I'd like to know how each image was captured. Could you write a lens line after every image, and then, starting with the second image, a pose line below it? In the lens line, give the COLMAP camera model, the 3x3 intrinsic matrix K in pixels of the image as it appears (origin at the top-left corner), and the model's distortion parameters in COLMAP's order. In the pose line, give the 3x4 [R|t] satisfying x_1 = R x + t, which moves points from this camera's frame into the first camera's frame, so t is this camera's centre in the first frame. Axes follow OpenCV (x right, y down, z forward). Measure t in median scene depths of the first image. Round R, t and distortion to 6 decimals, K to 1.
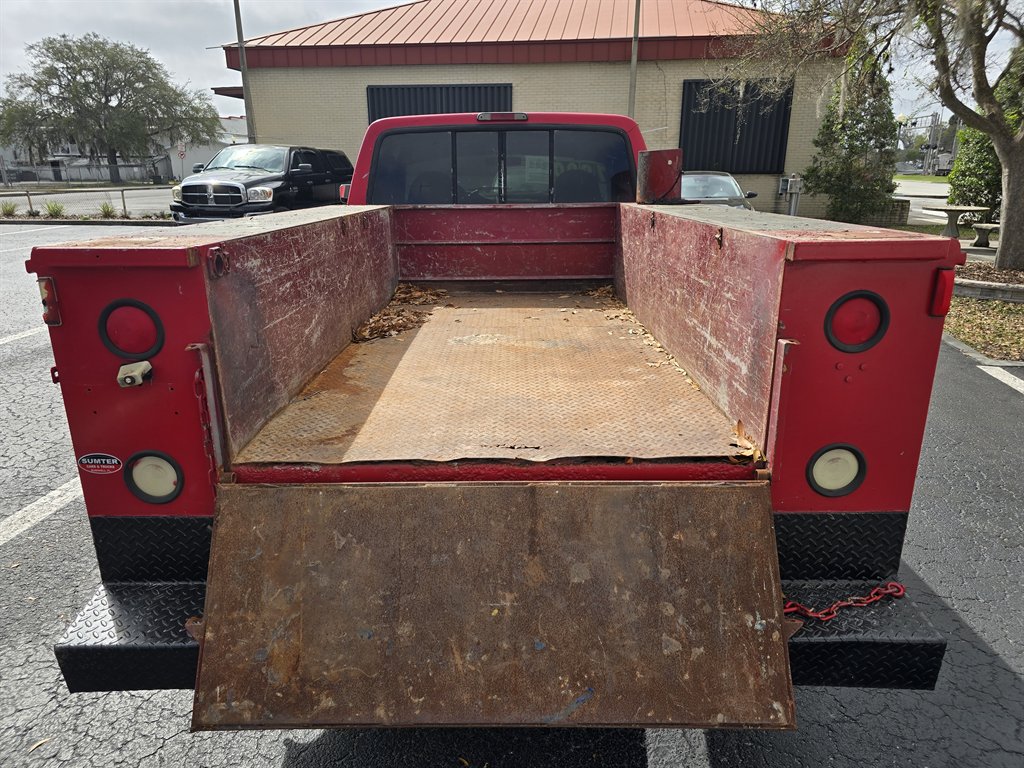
lens RADIAL K [[705.8, 0, 499.6], [0, 705.8, 386.8], [0, 0, 1]] dist [0.033012, -0.023312]
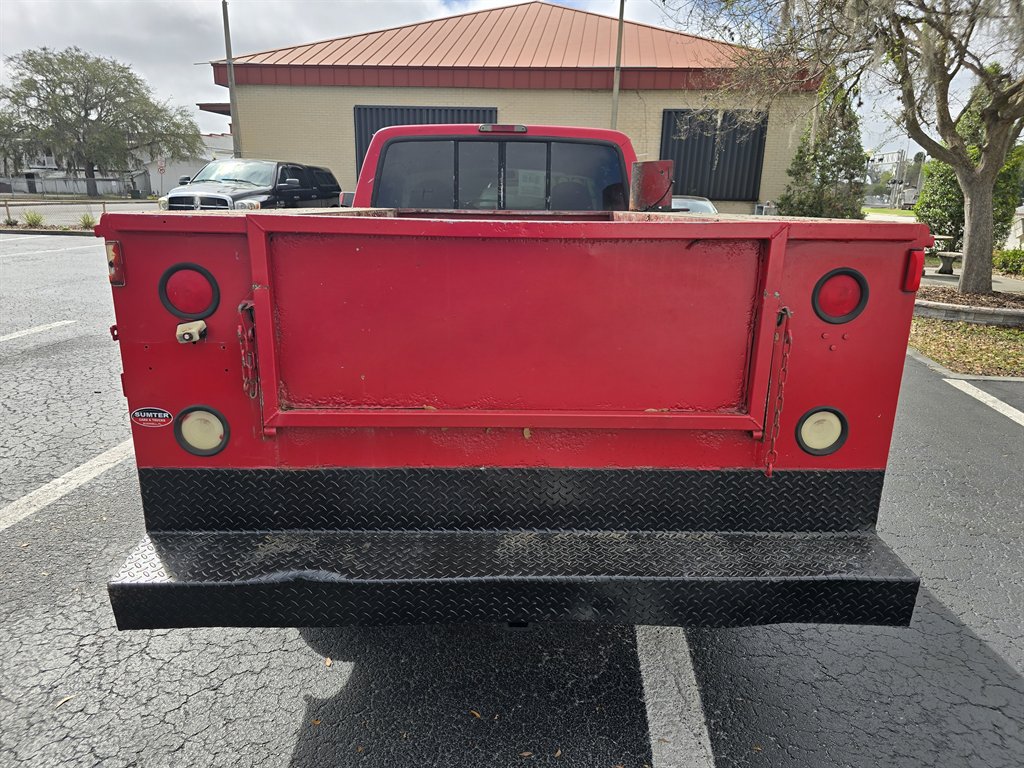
lens RADIAL K [[706.7, 0, 503.0], [0, 706.7, 385.1], [0, 0, 1]] dist [0.034821, -0.025325]
pose [[0.999174, 0.014715, 0.037874, -0.011448], [-0.013381, 0.999289, -0.035251, 0.014622], [-0.038366, 0.034715, 0.998661, -0.016271]]
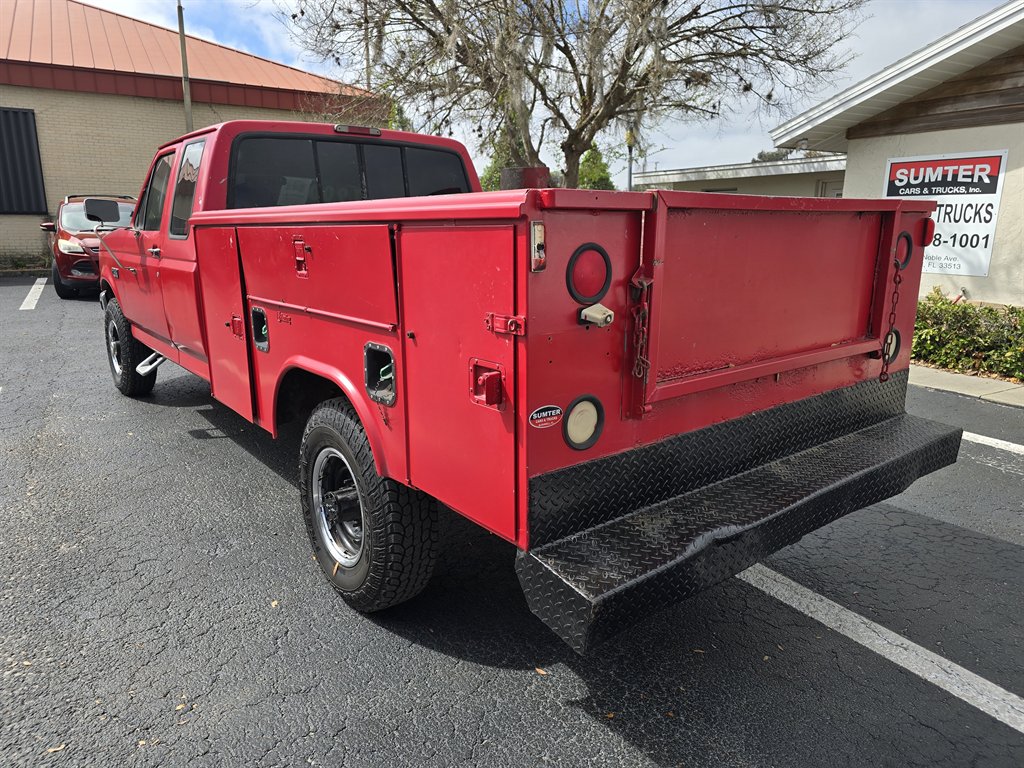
lens RADIAL K [[706.7, 0, 503.0], [0, 706.7, 385.1], [0, 0, 1]] dist [0.034821, -0.025325]
pose [[0.776260, -0.131473, 0.616551, -0.193542], [0.176826, 0.984159, -0.012769, 0.010950], [-0.605106, 0.118934, 0.787212, 0.044086]]
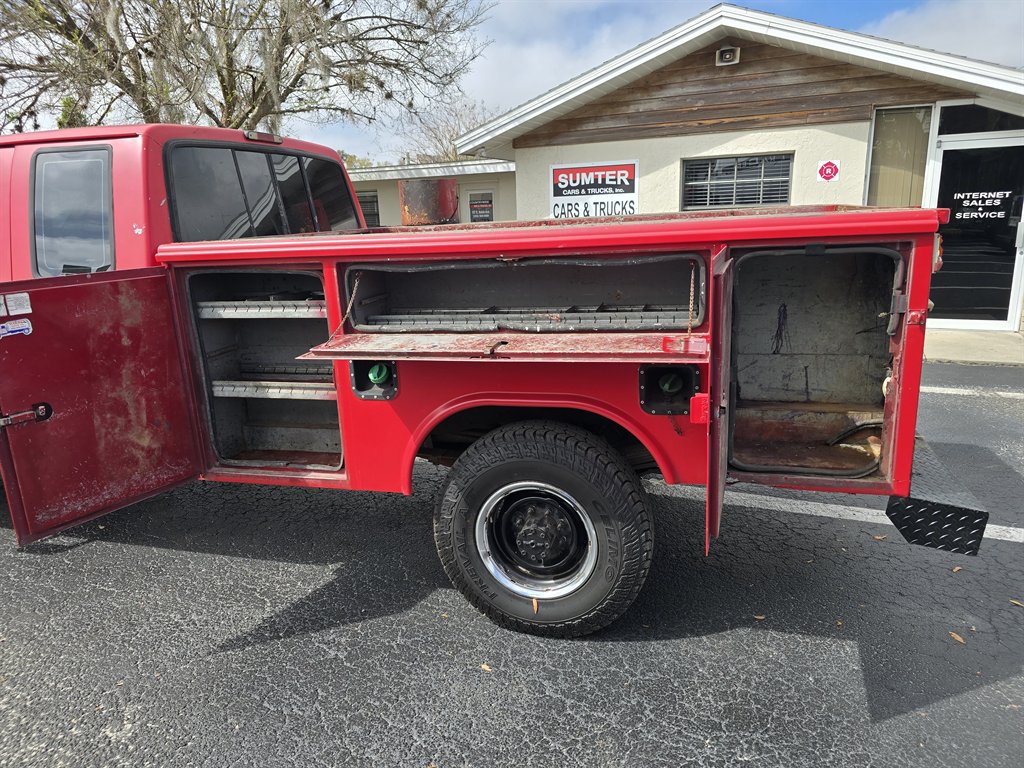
lens RADIAL K [[706.7, 0, 503.0], [0, 706.7, 385.1], [0, 0, 1]] dist [0.034821, -0.025325]
pose [[0.251665, -0.232976, 0.939355, -0.309602], [0.320693, 0.935834, 0.146185, -0.050239], [-0.913138, 0.264455, 0.310230, 0.208485]]
